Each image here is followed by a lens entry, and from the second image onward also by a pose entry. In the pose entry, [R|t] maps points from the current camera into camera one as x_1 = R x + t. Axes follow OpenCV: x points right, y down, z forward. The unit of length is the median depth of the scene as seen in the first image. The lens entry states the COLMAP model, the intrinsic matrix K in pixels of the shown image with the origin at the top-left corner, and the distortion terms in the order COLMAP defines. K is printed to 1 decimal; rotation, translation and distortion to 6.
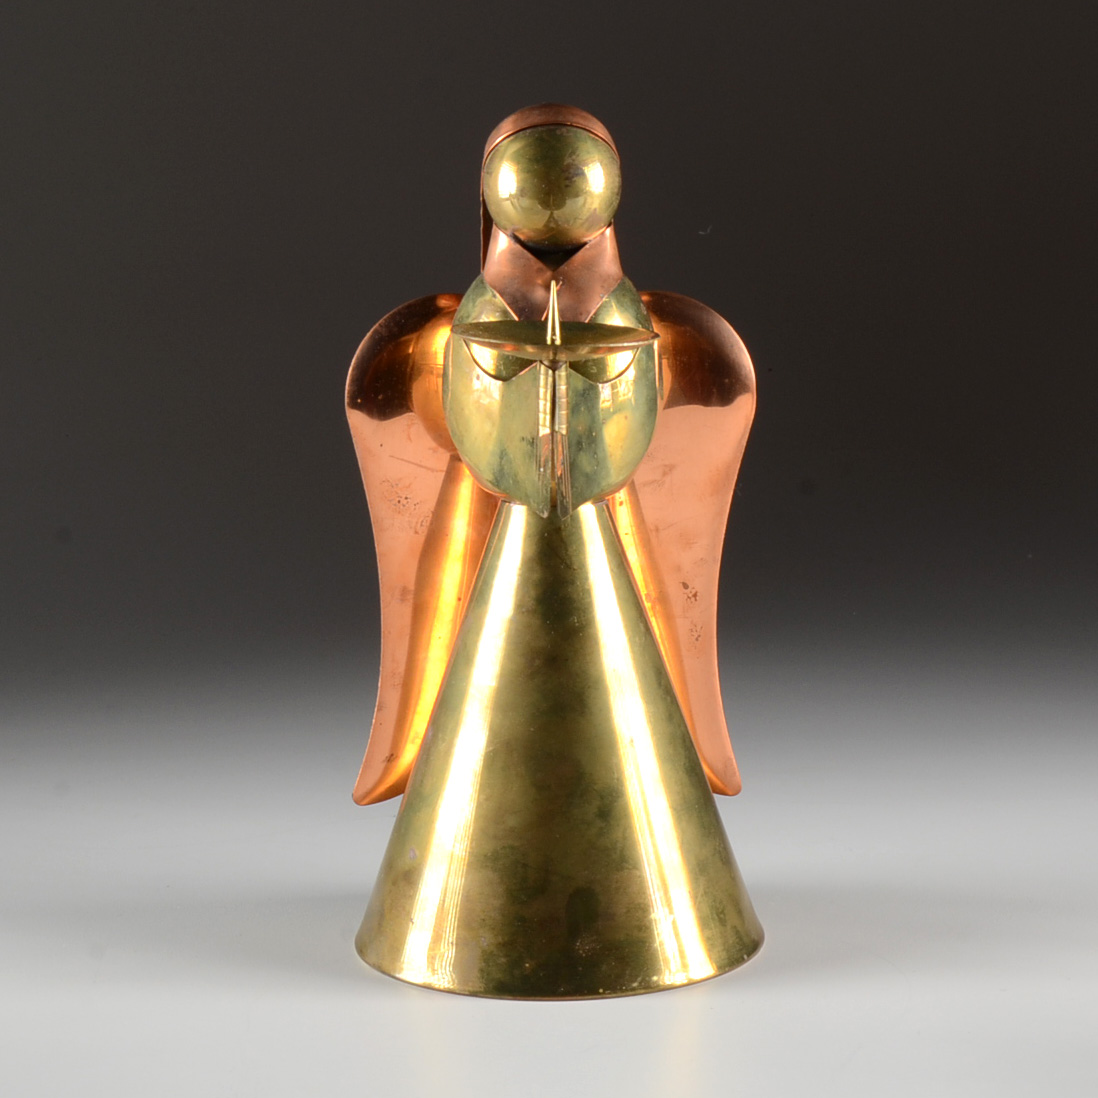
lens RADIAL K [[2896.6, 0, 547.9], [0, 2896.6, 546.8], [0, 0, 1]] dist [-0.107740, 0.000000]
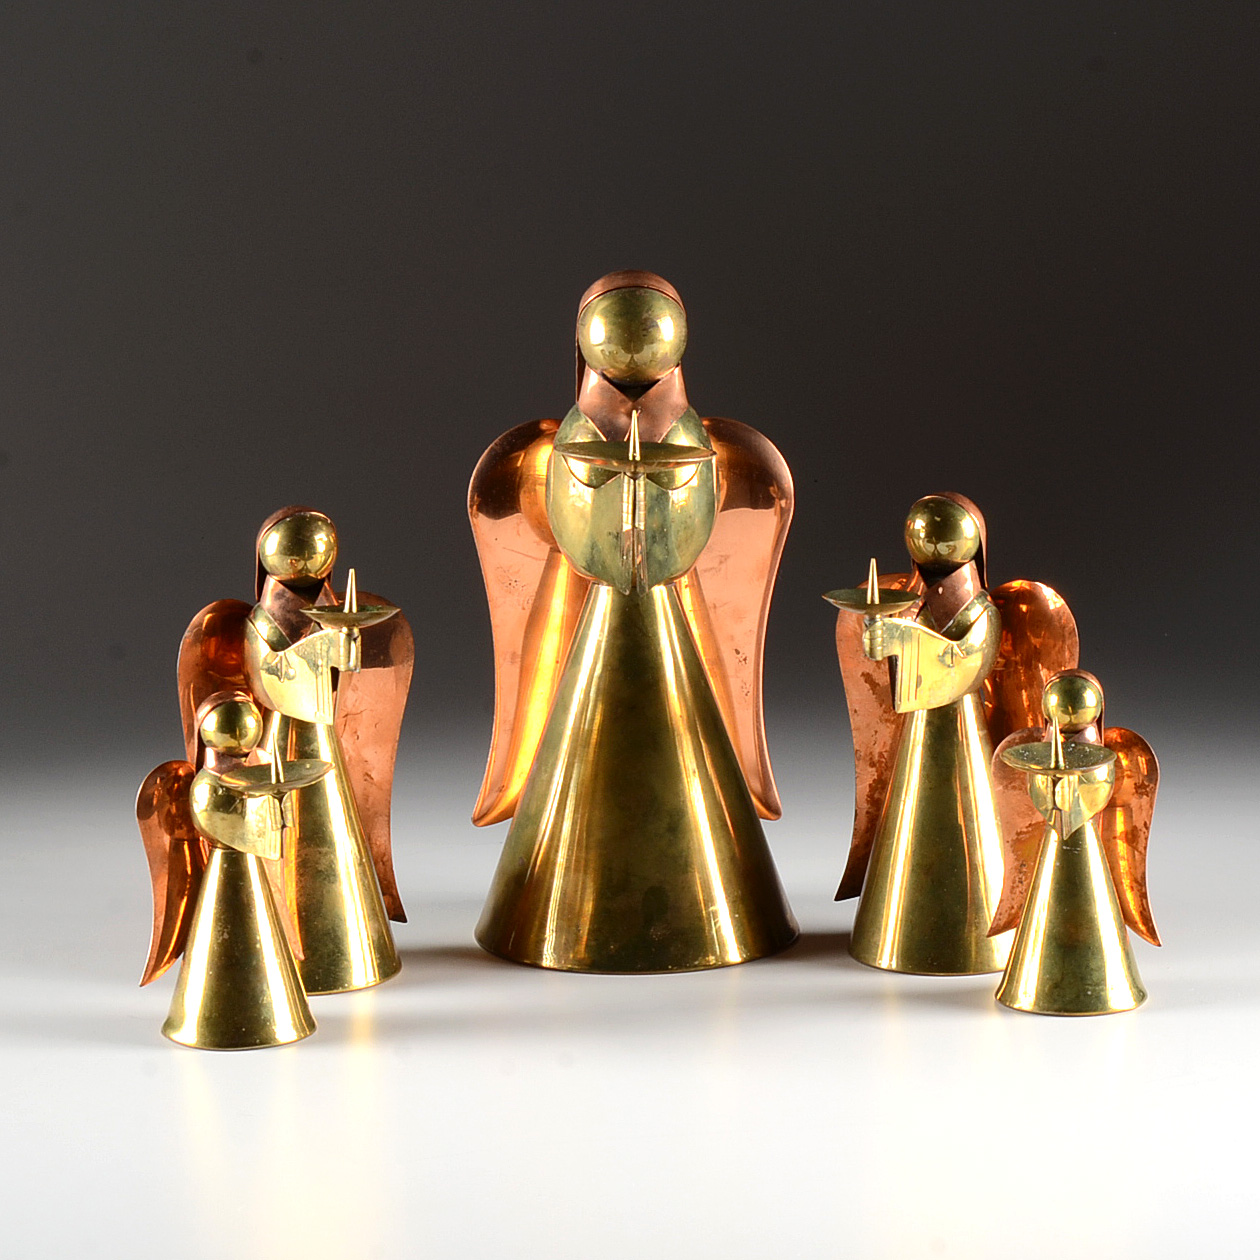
lens RADIAL K [[3324.0, 0, 631.0], [0, 3324.0, 632.1], [0, 0, 1]] dist [-0.107740, 0.000000]
pose [[0.999945, 0.002592, 0.010190, -0.013740], [-0.002413, 0.999844, -0.017500, 0.031077], [-0.010234, 0.017474, 0.999795, -0.454091]]
